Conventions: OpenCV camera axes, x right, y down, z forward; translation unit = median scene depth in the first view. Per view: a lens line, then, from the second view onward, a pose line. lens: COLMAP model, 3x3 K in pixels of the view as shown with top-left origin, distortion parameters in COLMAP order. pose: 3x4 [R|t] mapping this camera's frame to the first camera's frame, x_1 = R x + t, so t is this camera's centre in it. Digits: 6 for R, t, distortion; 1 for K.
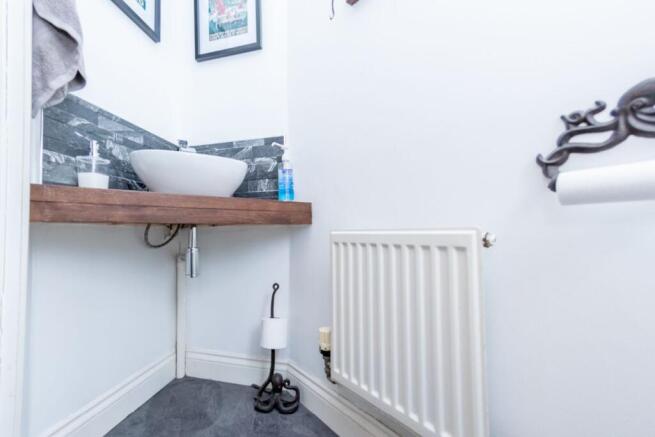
lens RADIAL K [[238.5, 0, 325.7], [0, 238.5, 225.4], [0, 0, 1]] dist [0.011778, 0.000076]
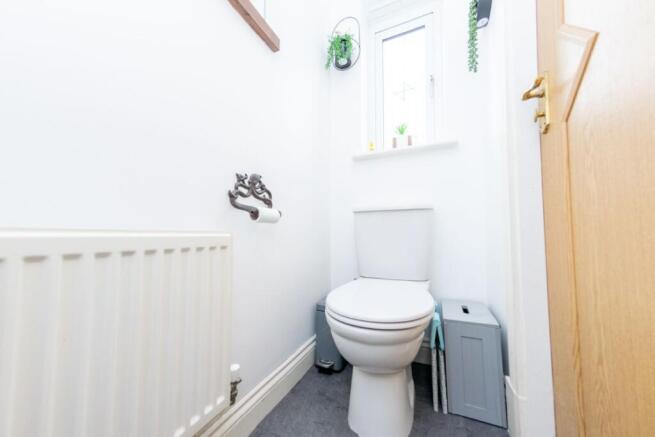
lens RADIAL K [[238.5, 0, 325.7], [0, 238.5, 225.4], [0, 0, 1]] dist [0.011778, 0.000076]
pose [[-0.395596, 0.042977, 0.917418, -0.938152], [-0.024738, 0.998043, -0.057422, 0.037216], [-0.918091, -0.045411, -0.393759, 1.027422]]
